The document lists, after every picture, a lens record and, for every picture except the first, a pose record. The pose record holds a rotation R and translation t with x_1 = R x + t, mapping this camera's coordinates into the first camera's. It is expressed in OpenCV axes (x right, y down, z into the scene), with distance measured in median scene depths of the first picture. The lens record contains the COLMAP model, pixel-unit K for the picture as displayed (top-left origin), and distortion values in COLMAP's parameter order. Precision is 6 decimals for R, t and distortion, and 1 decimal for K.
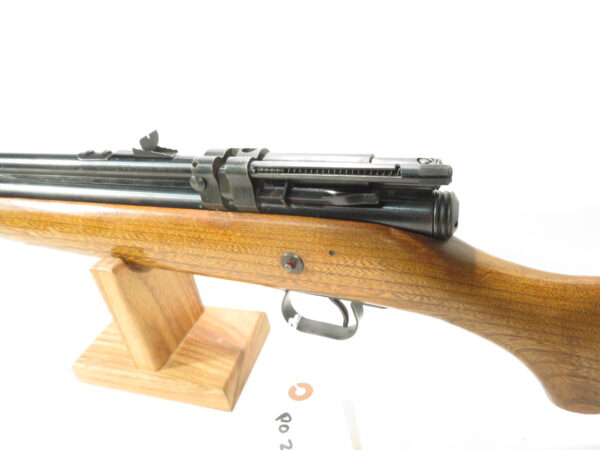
lens RADIAL K [[432.8, 0, 298.5], [0, 432.8, 226.4], [0, 0, 1]] dist [0.000678, -0.006895]
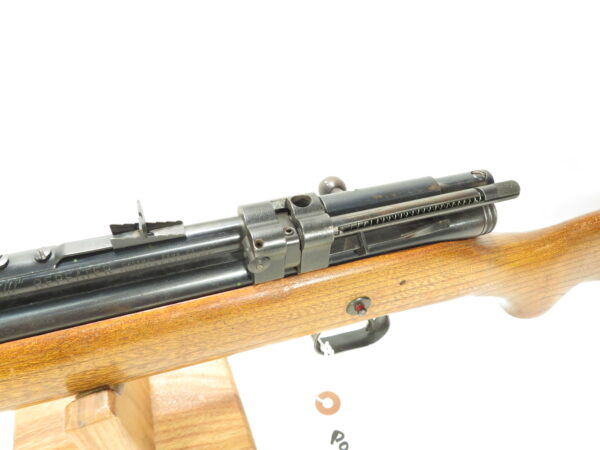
lens RADIAL K [[432.8, 0, 303.1], [0, 432.8, 228.1], [0, 0, 1]] dist [0.000678, -0.006895]
pose [[0.756644, -0.325785, 0.566881, -0.575161], [0.185919, 0.938435, 0.291160, -0.360769], [-0.626837, -0.114910, 0.770630, 0.386719]]
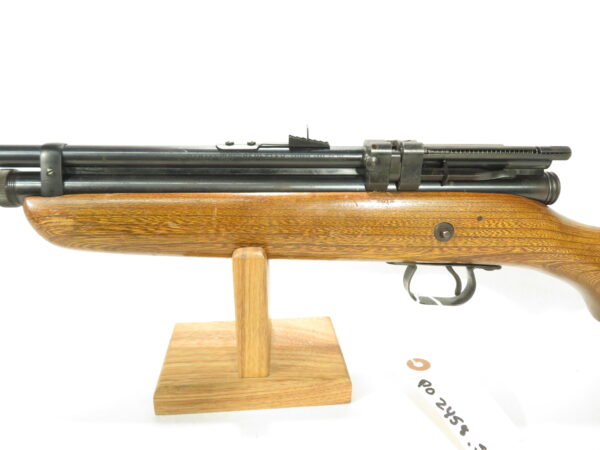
lens RADIAL K [[432.8, 0, 299.8], [0, 432.8, 224.0], [0, 0, 1]] dist [0.000678, -0.006895]
pose [[0.913446, 0.004945, 0.406930, -0.885782], [0.080728, 0.977854, -0.193094, 0.267994], [-0.398873, 0.209232, 0.892817, 0.070297]]
